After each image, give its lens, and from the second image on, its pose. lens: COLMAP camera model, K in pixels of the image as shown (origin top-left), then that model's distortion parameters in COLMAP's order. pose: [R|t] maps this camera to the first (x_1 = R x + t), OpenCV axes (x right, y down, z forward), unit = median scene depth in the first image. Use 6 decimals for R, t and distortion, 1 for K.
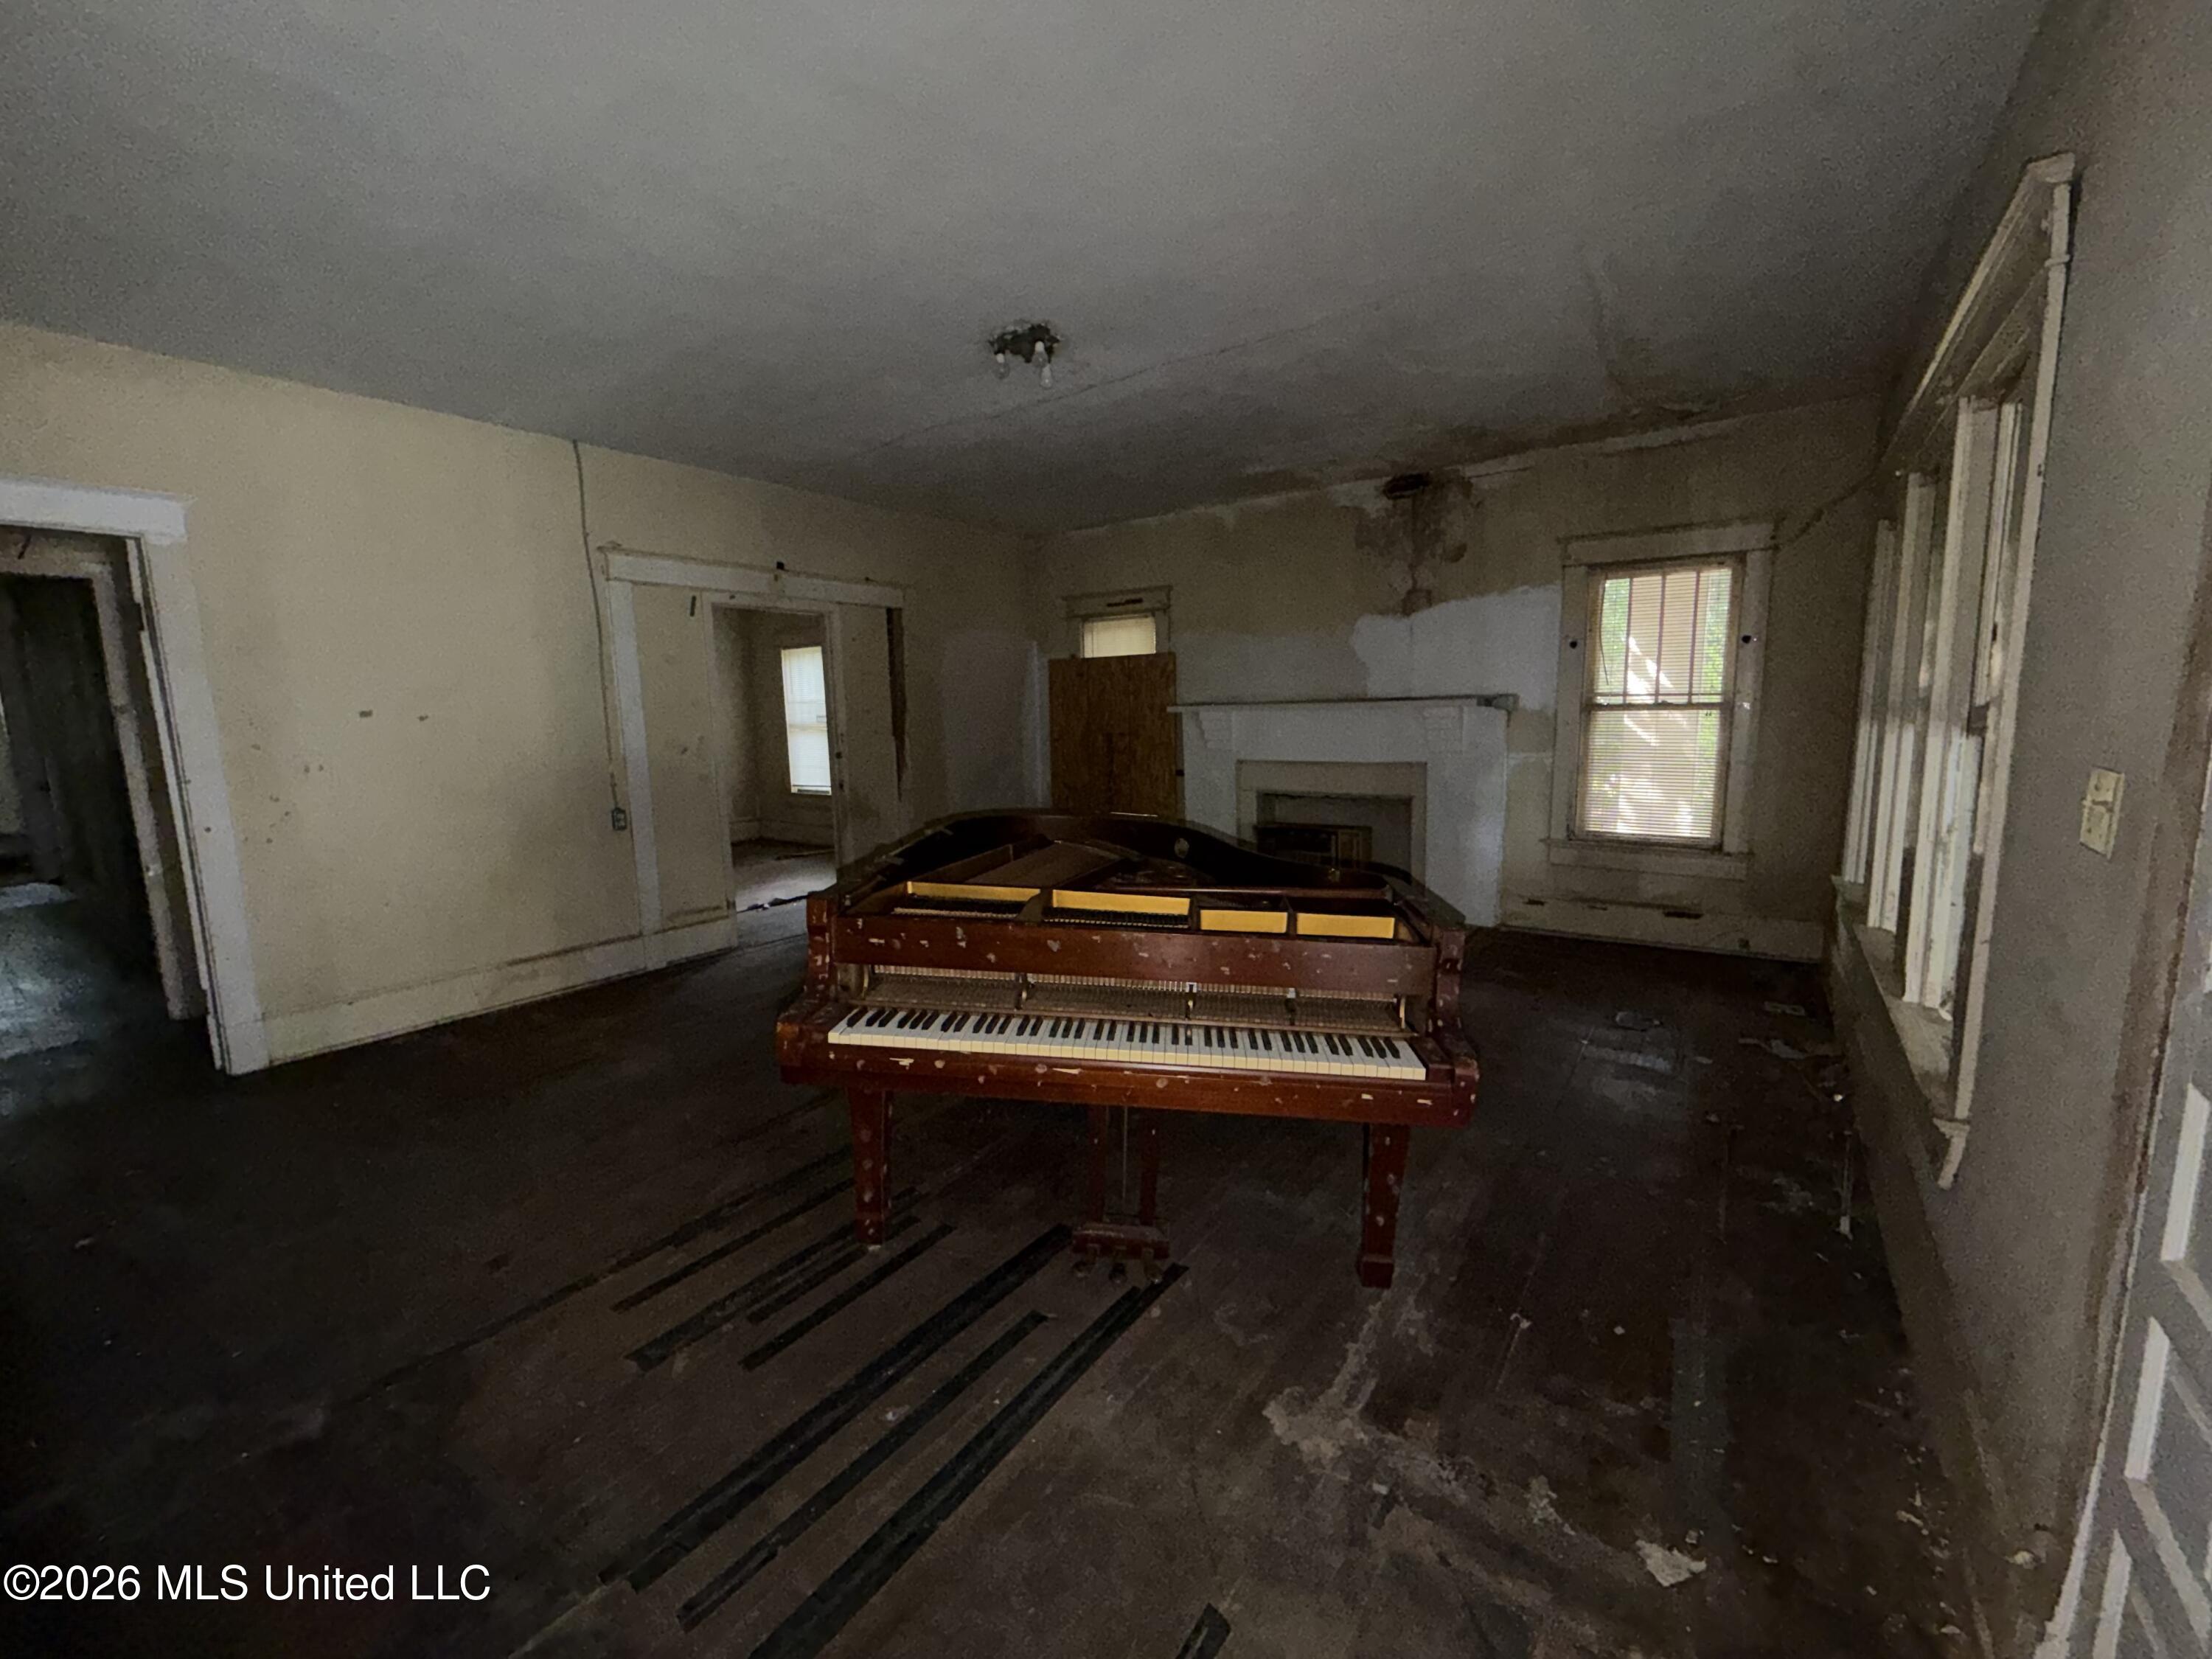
lens RADIAL K [[879.0, 0, 1111.4], [0, 879.0, 831.9], [0, 0, 1]] dist [-0.002030, 0.000066]
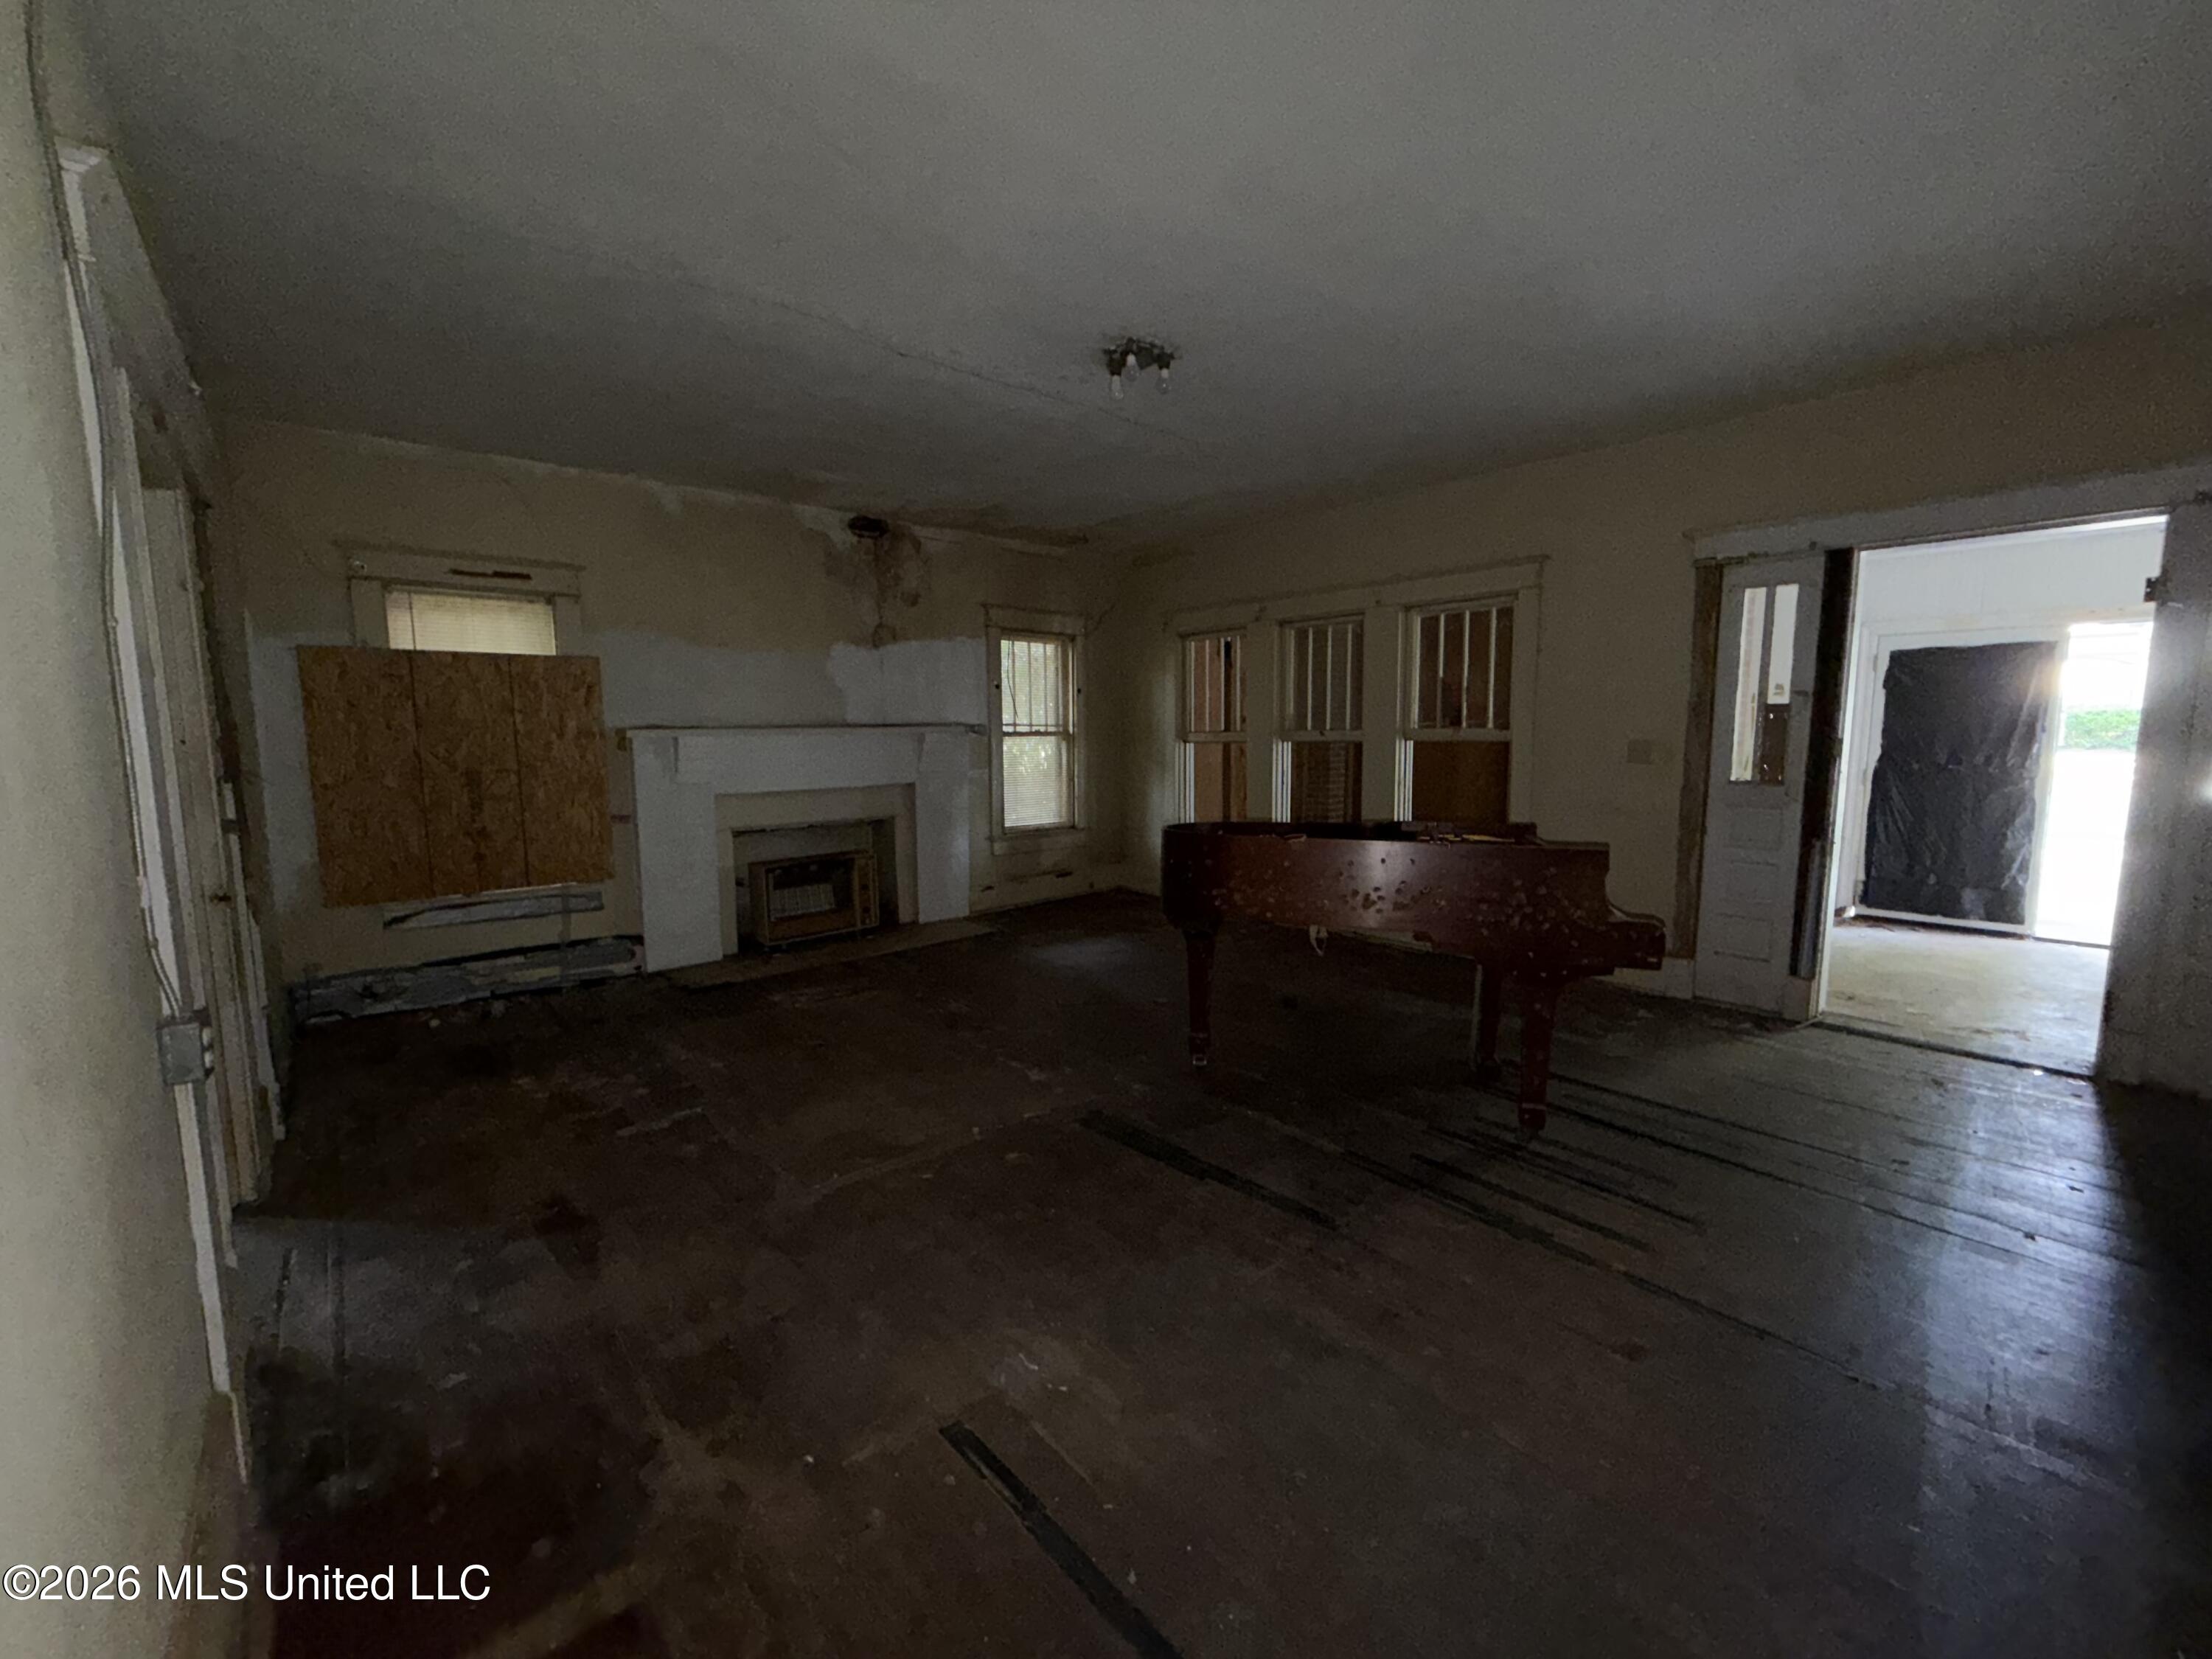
lens RADIAL K [[879.0, 0, 1107.0], [0, 879.0, 823.8], [0, 0, 1]] dist [-0.002030, 0.000066]
pose [[0.214866, -0.089203, 0.972561, -0.684678], [0.140939, 0.988229, 0.059502, -0.060507], [-0.966421, 0.124287, 0.224909, 0.530841]]
